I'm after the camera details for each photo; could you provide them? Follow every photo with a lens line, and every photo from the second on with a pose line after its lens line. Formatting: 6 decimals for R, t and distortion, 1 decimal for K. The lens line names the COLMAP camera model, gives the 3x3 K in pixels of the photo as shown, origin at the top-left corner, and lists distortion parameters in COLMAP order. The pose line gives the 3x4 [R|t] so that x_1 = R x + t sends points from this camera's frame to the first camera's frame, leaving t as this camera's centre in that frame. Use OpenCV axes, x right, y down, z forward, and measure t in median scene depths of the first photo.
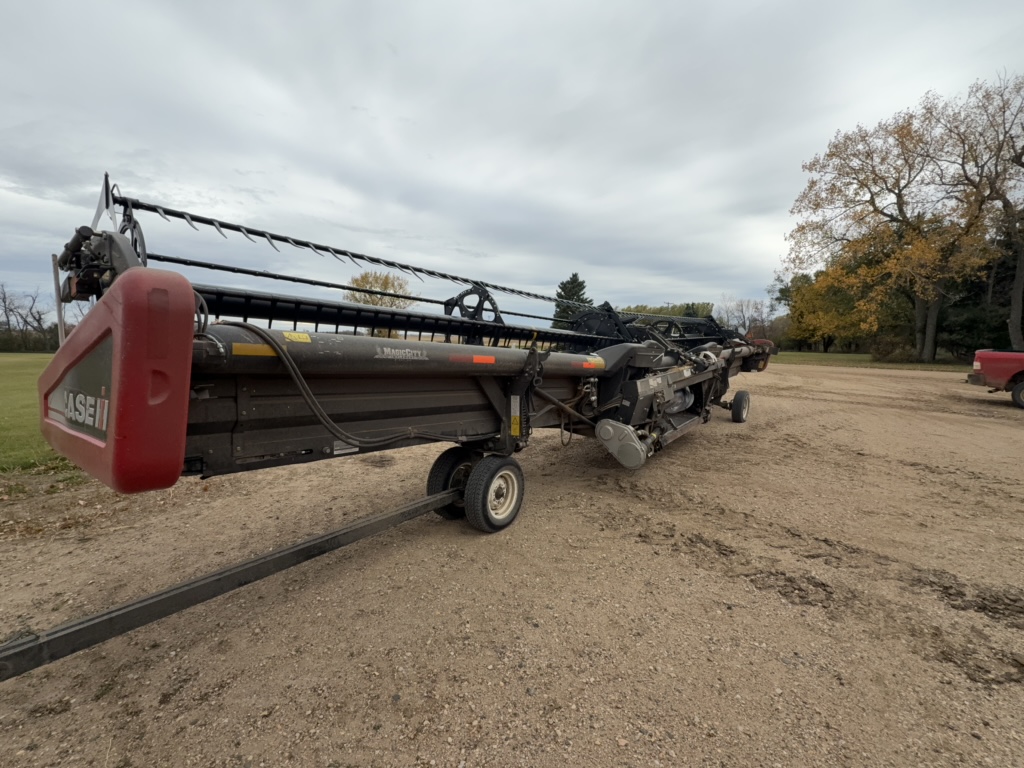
lens RADIAL K [[437.1, 0, 509.9], [0, 437.1, 383.6], [0, 0, 1]] dist [0.002619, -0.000766]
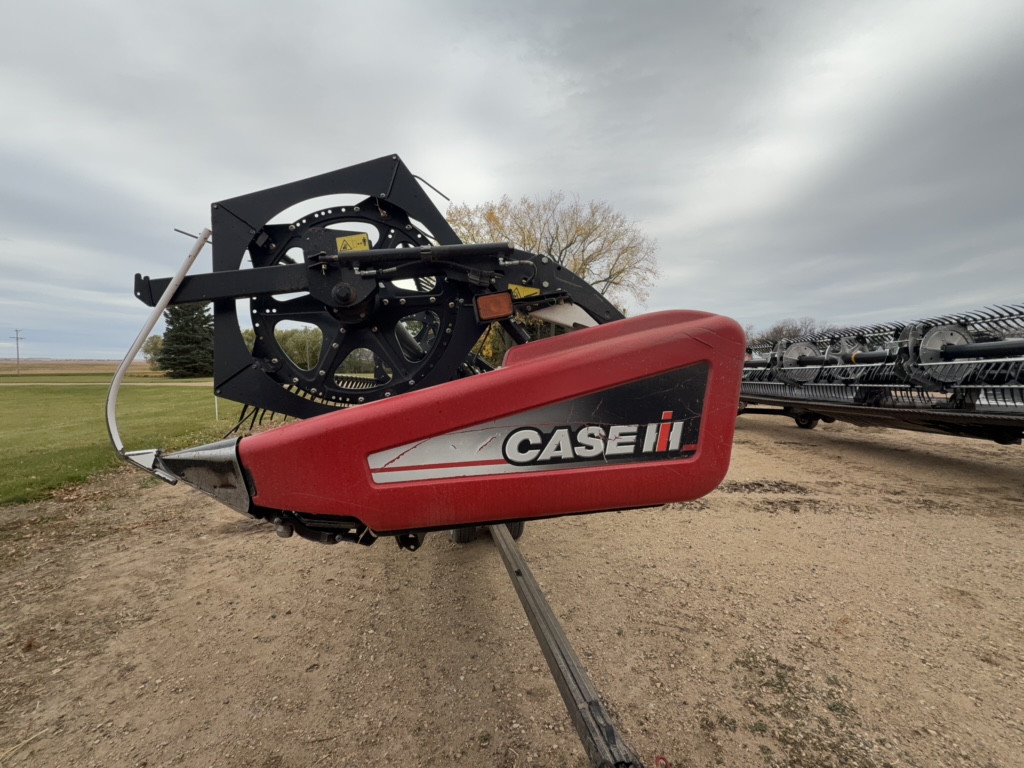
lens RADIAL K [[437.1, 0, 509.9], [0, 437.1, 383.6], [0, 0, 1]] dist [0.002619, -0.000766]
pose [[0.681263, -0.039427, 0.730976, -0.839067], [0.079150, 0.996662, -0.020009, -0.030264], [-0.727747, 0.071488, 0.682110, 0.218816]]
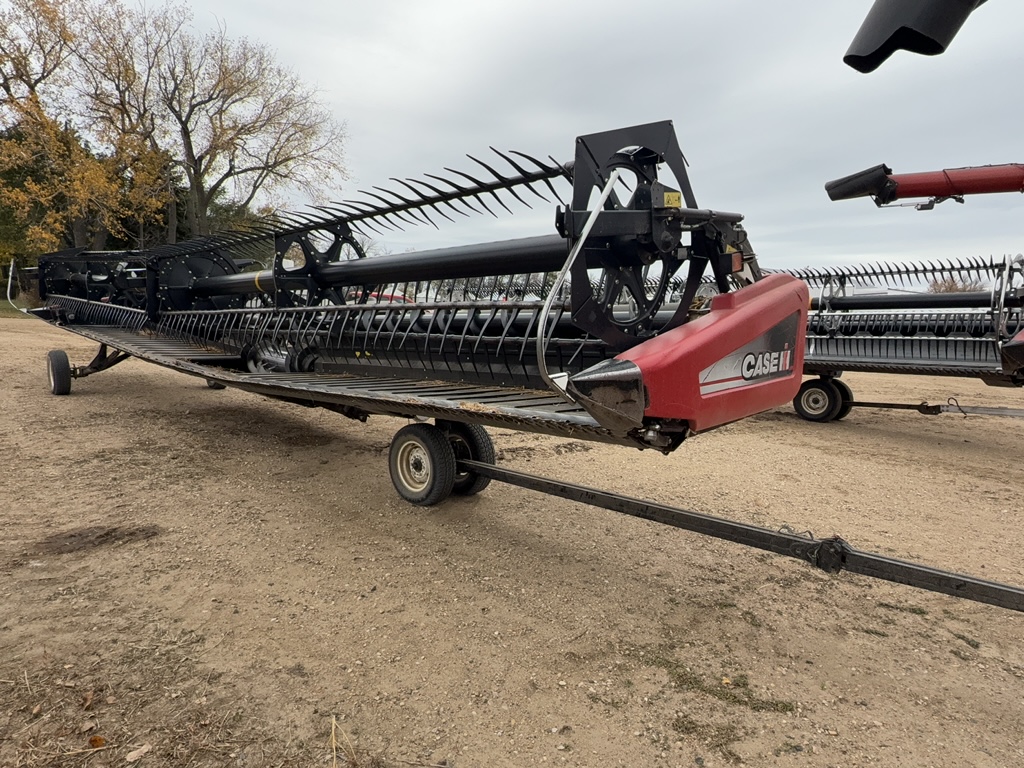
lens RADIAL K [[631.4, 0, 512.0], [0, 631.4, 384.0], [0, 0, 1]] dist [-0.000576, 0.000057]
pose [[0.093796, -0.117435, 0.988641, -1.413444], [0.049272, 0.992350, 0.113201, -0.067074], [-0.994371, 0.038094, 0.098865, 0.749028]]
